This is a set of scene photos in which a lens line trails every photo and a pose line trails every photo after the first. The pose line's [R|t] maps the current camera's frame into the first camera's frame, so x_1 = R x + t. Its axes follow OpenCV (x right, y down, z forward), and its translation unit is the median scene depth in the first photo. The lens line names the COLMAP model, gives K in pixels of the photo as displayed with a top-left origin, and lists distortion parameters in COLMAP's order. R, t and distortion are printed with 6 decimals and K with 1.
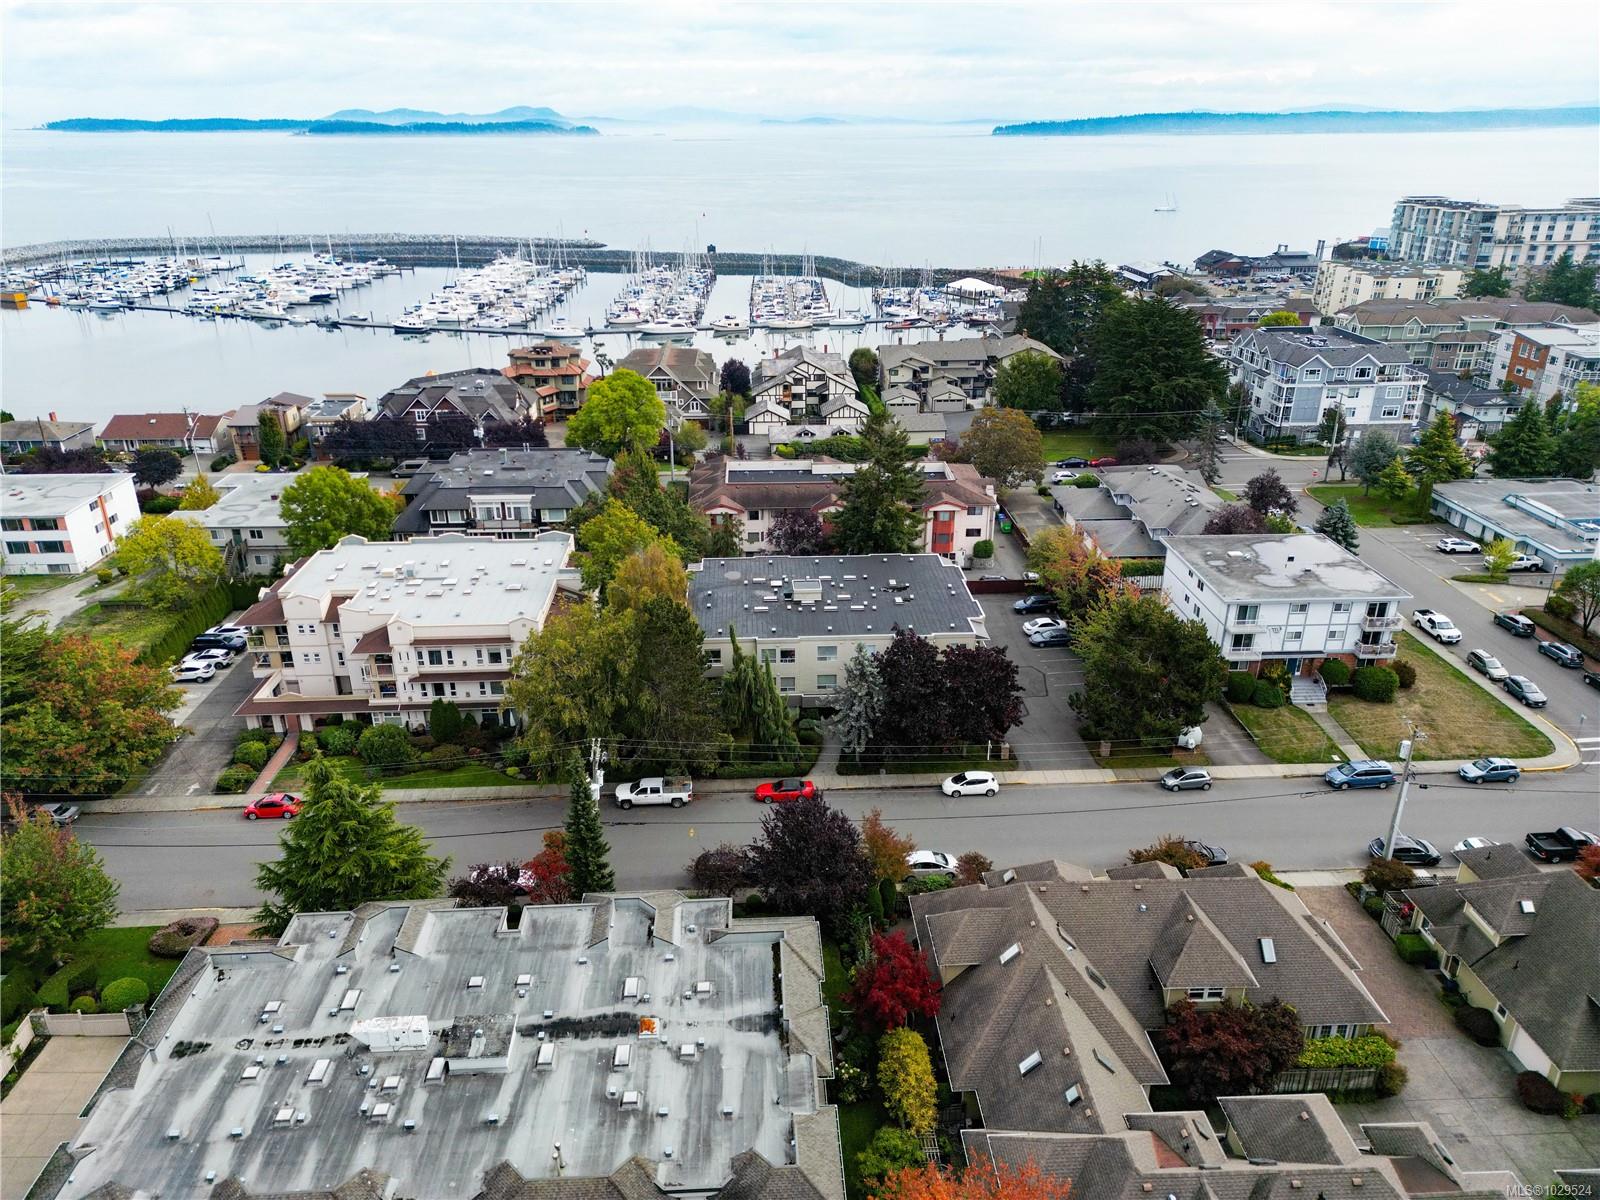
lens RADIAL K [[1109.9, 0, 791.1], [0, 1109.9, 593.0], [0, 0, 1]] dist [0.083954, -0.061110]
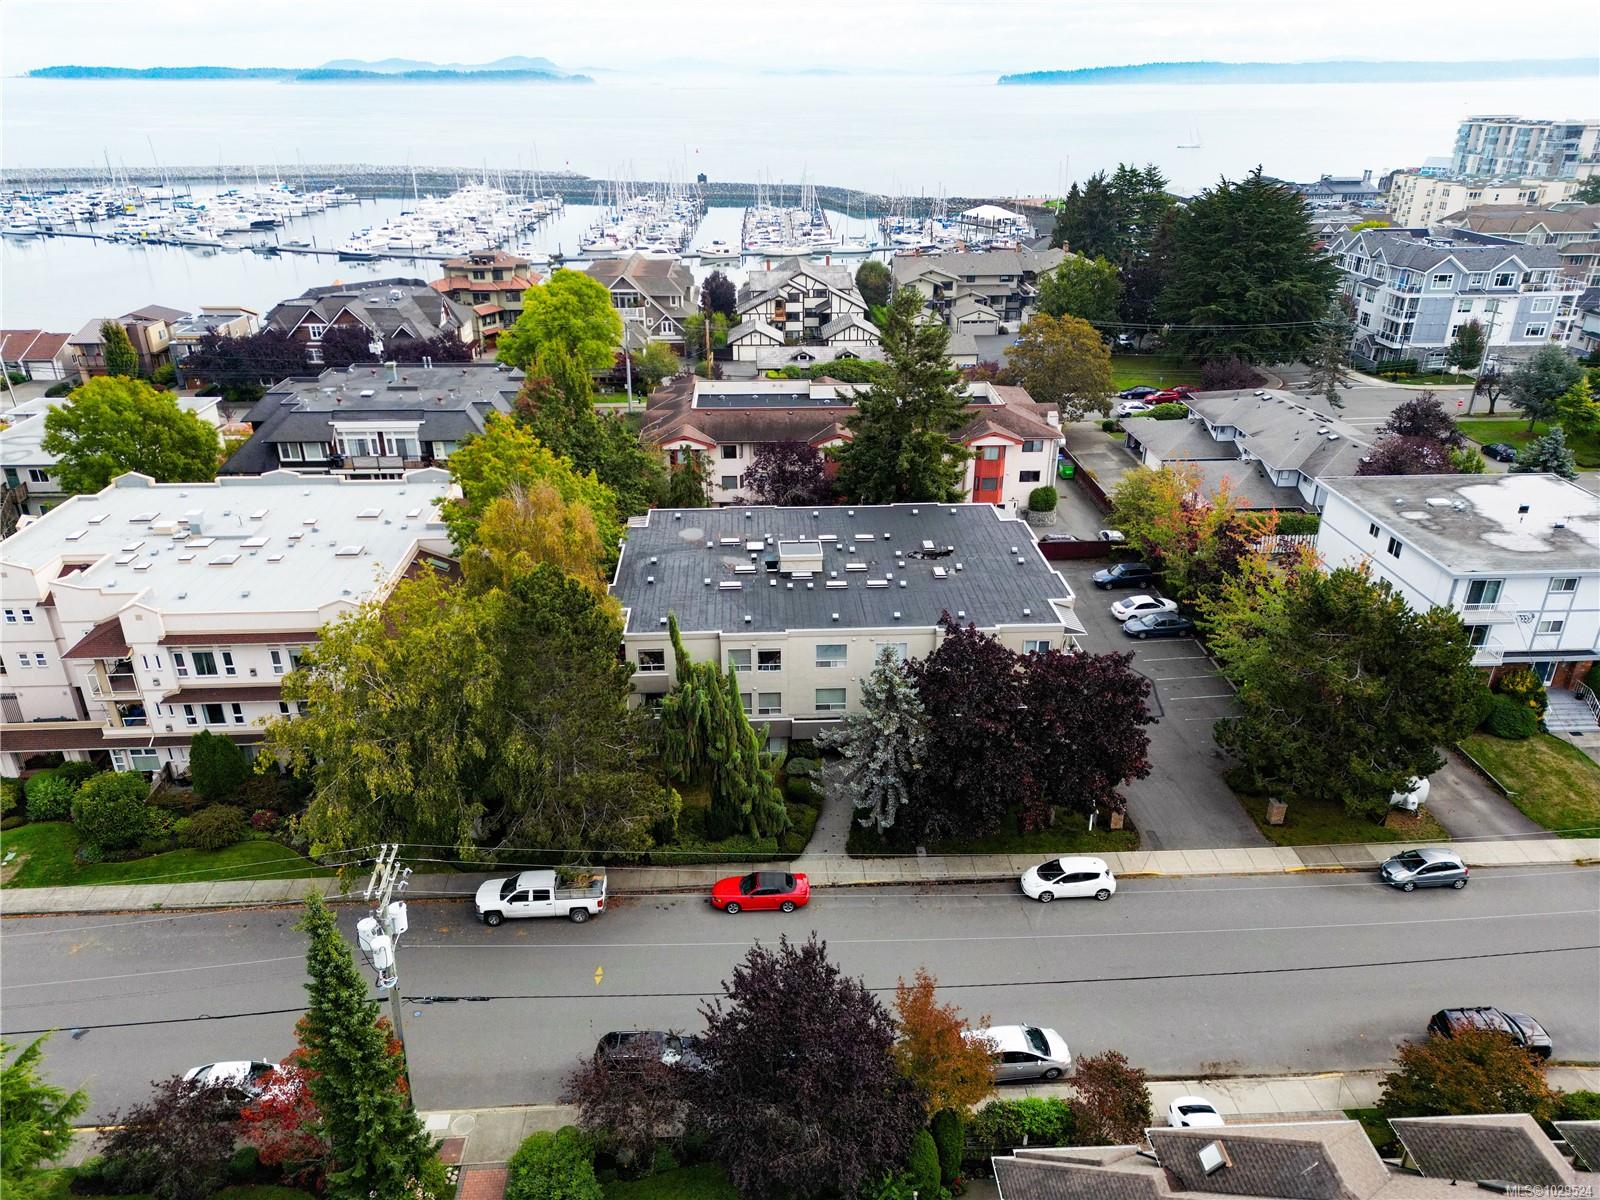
lens RADIAL K [[1109.9, 0, 791.1], [0, 1109.9, 593.0], [0, 0, 1]] dist [0.083954, -0.061110]
pose [[0.999999, 0.001373, 0.000185, 0.007748], [-0.001379, 0.999395, 0.034742, -0.003300], [-0.000138, -0.034742, 0.999396, 0.304776]]
